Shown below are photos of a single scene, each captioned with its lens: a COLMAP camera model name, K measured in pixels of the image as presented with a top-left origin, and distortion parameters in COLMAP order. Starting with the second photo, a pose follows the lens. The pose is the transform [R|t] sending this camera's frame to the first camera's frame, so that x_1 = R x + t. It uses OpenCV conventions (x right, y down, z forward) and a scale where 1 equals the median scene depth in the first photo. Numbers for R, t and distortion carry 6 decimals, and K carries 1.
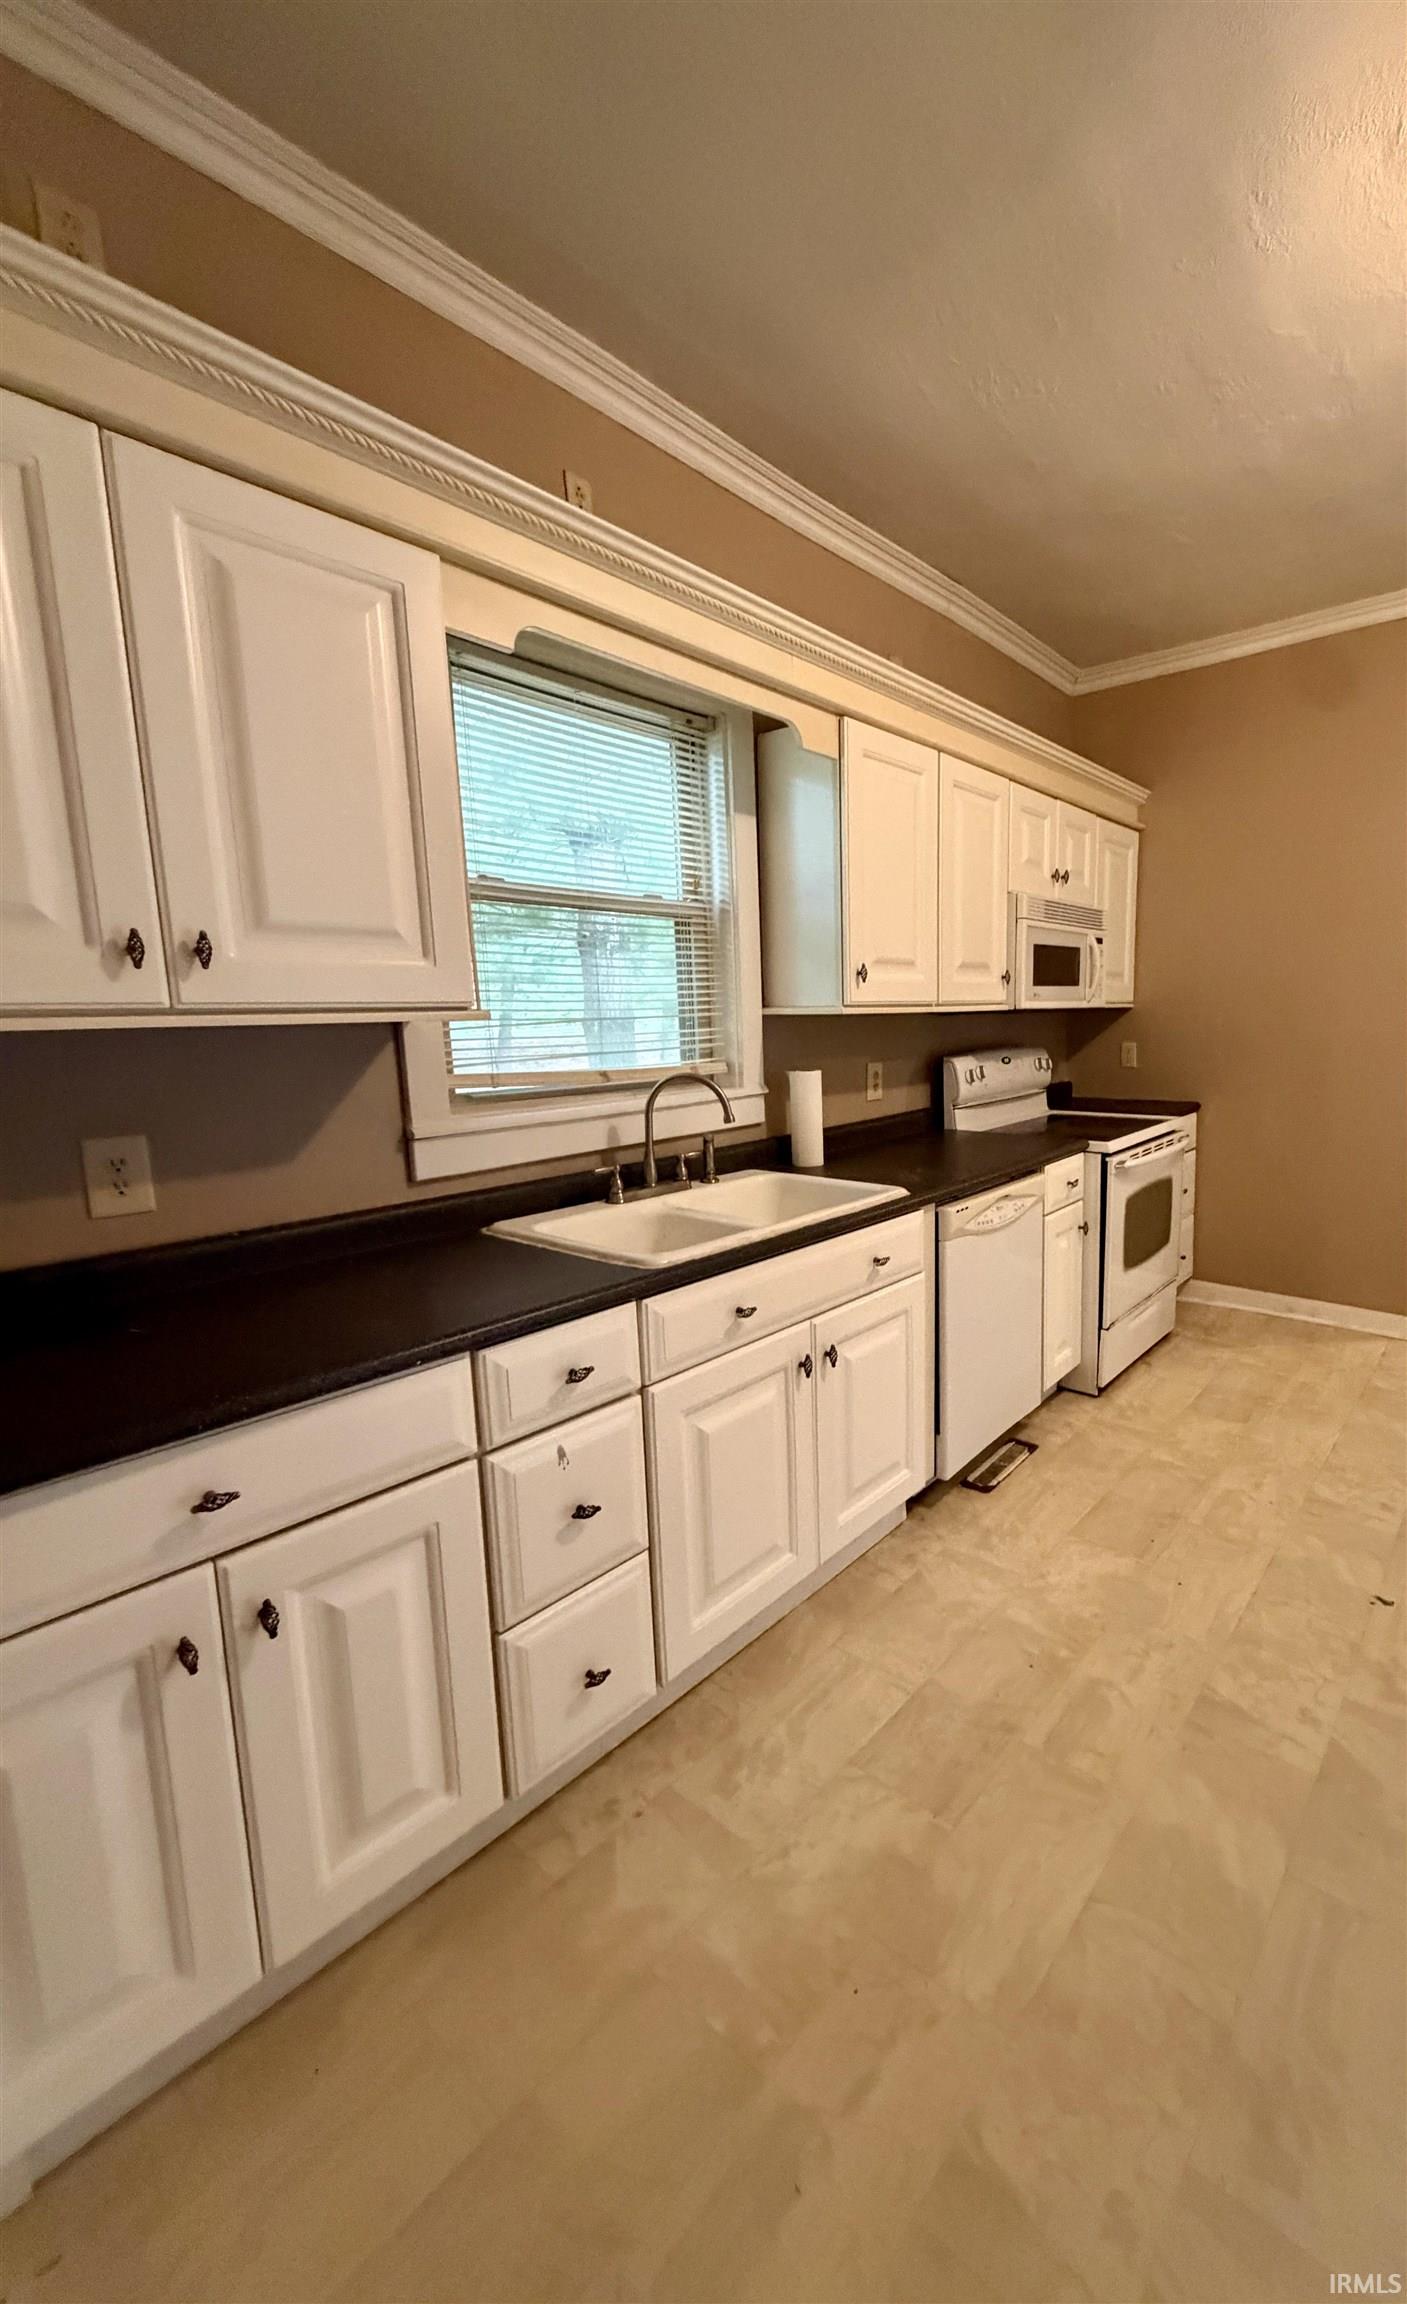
lens RADIAL K [[922.6, 0, 867.0], [0, 922.6, 1148.5], [0, 0, 1]] dist [-0.001397, 0.000029]
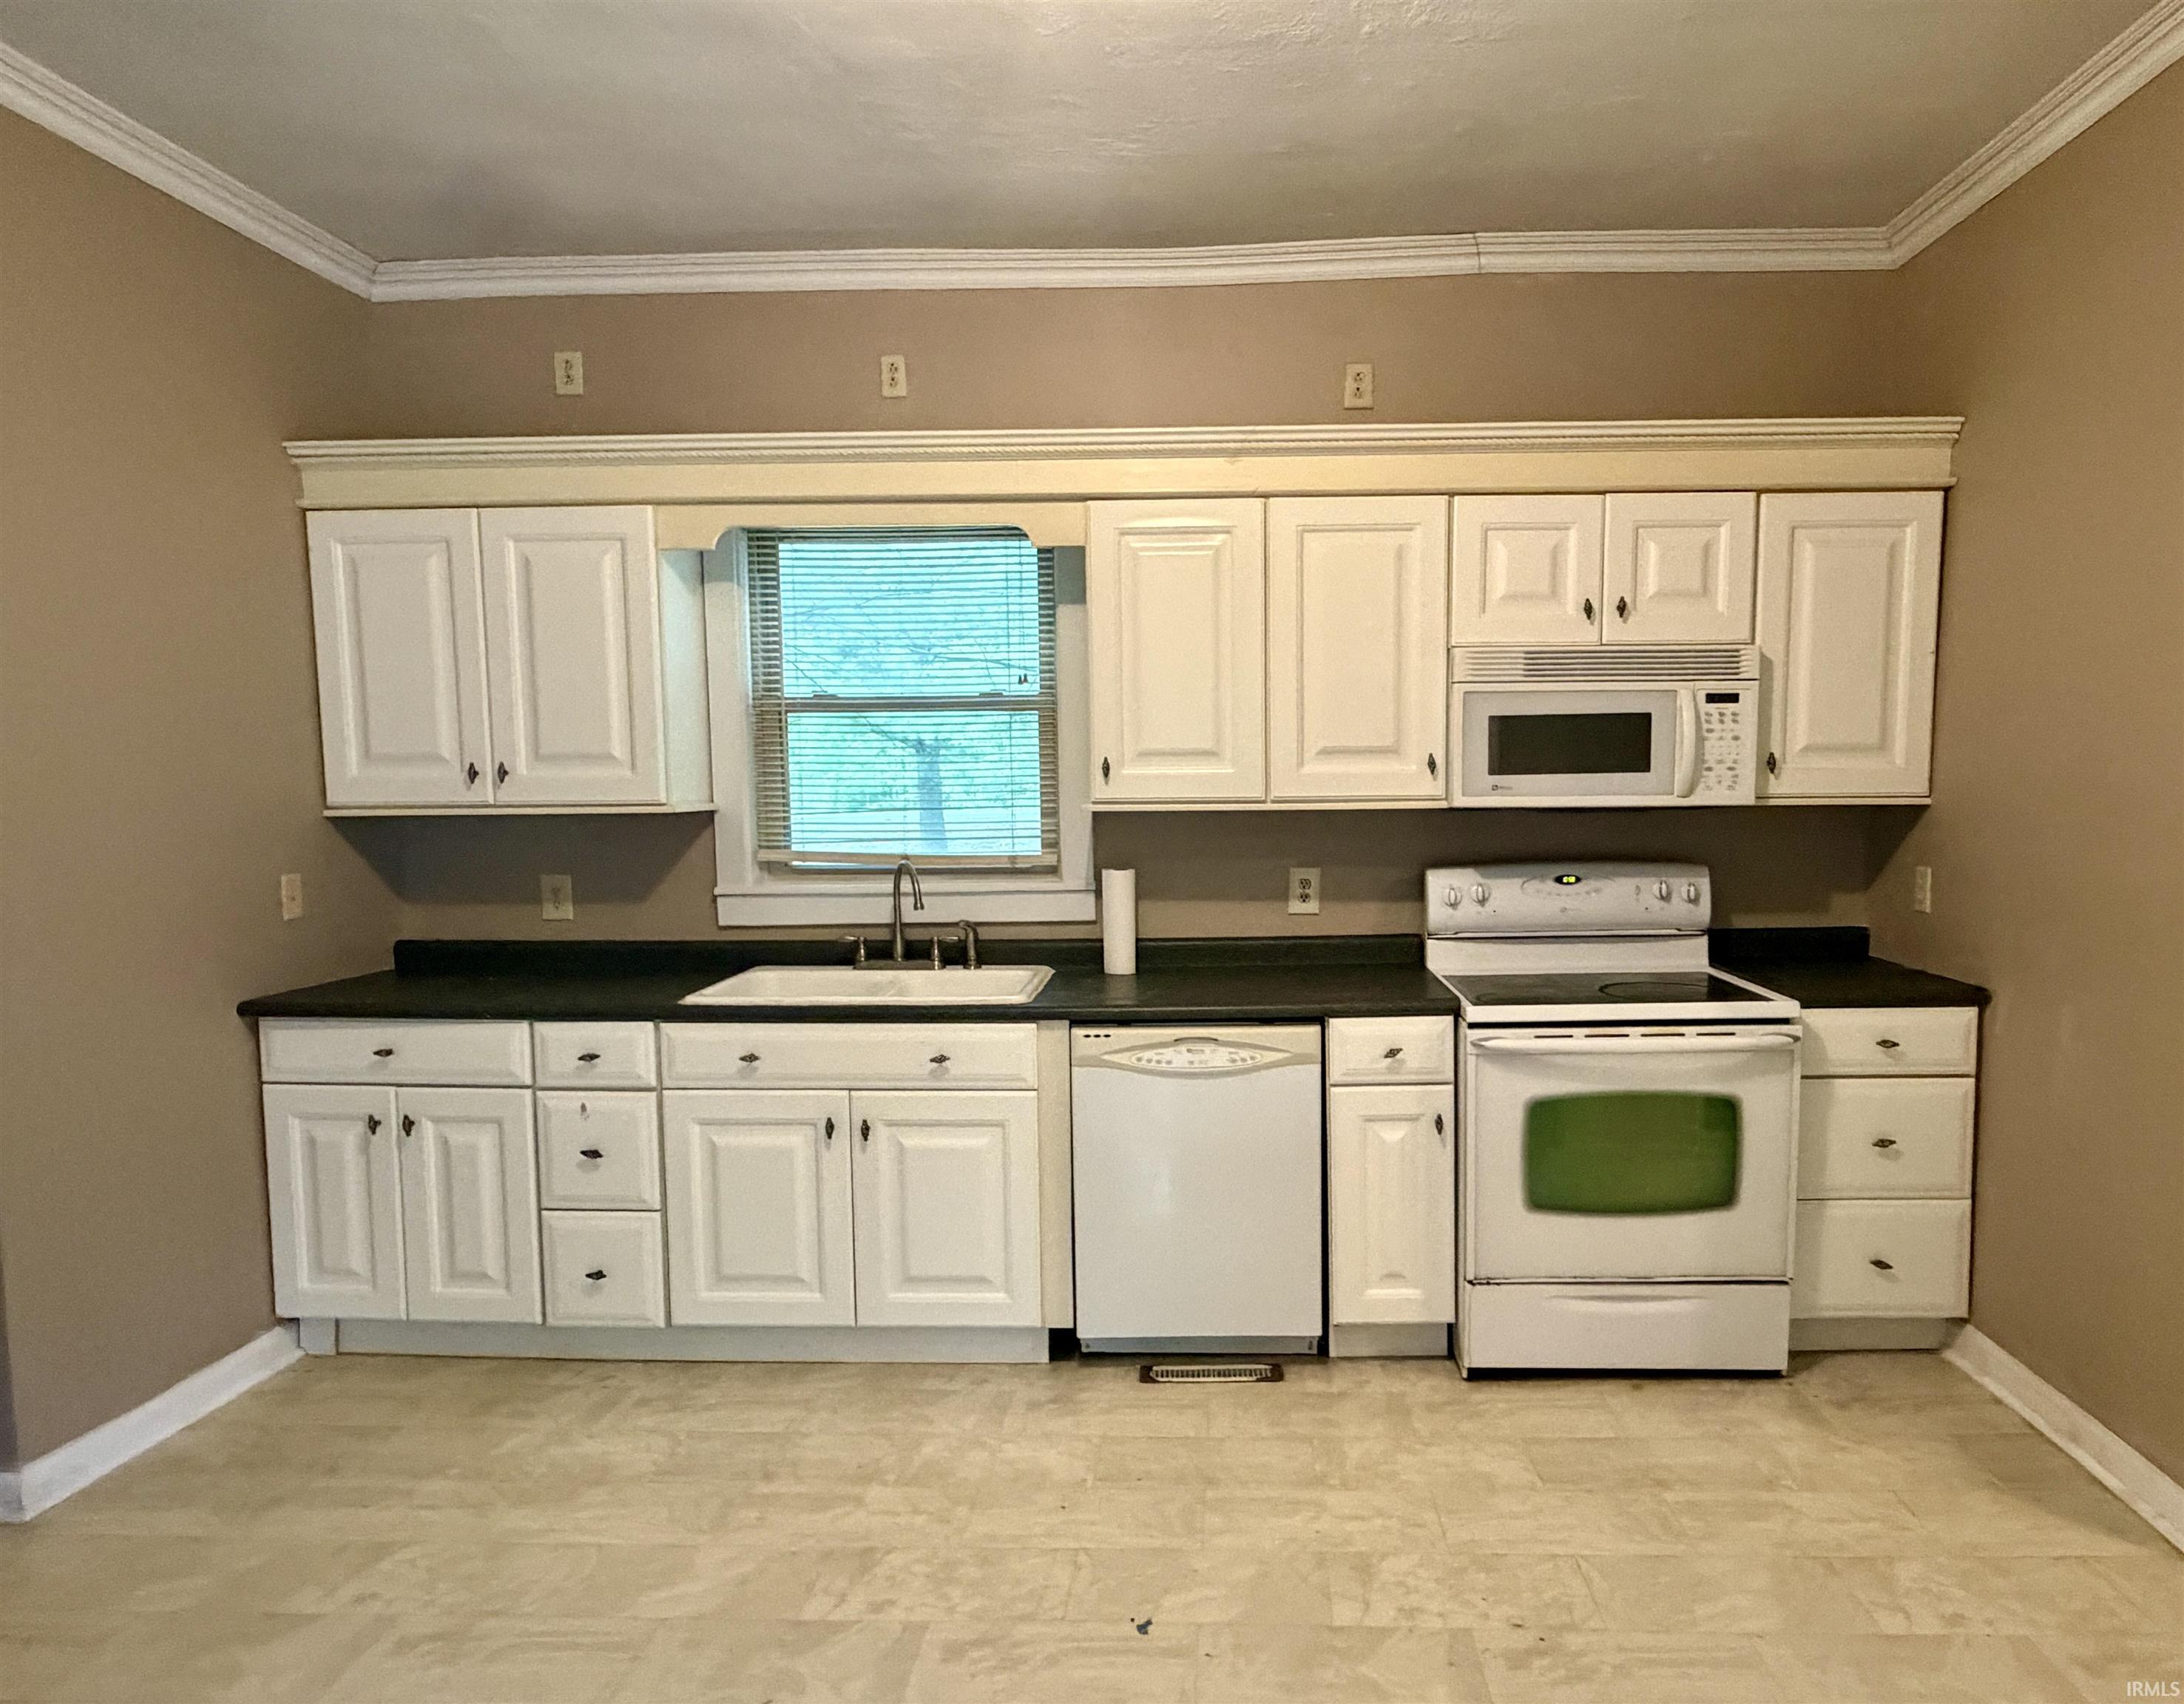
lens RADIAL K [[1381.1, 0, 1177.0], [0, 1381.1, 917.3], [0, 0, 1]] dist [-0.004346, 0.000044]
pose [[0.576611, 0.099719, -0.810911, 1.276314], [-0.123023, 0.991804, 0.034486, -0.108005], [0.807704, 0.079876, 0.584153, 0.289982]]
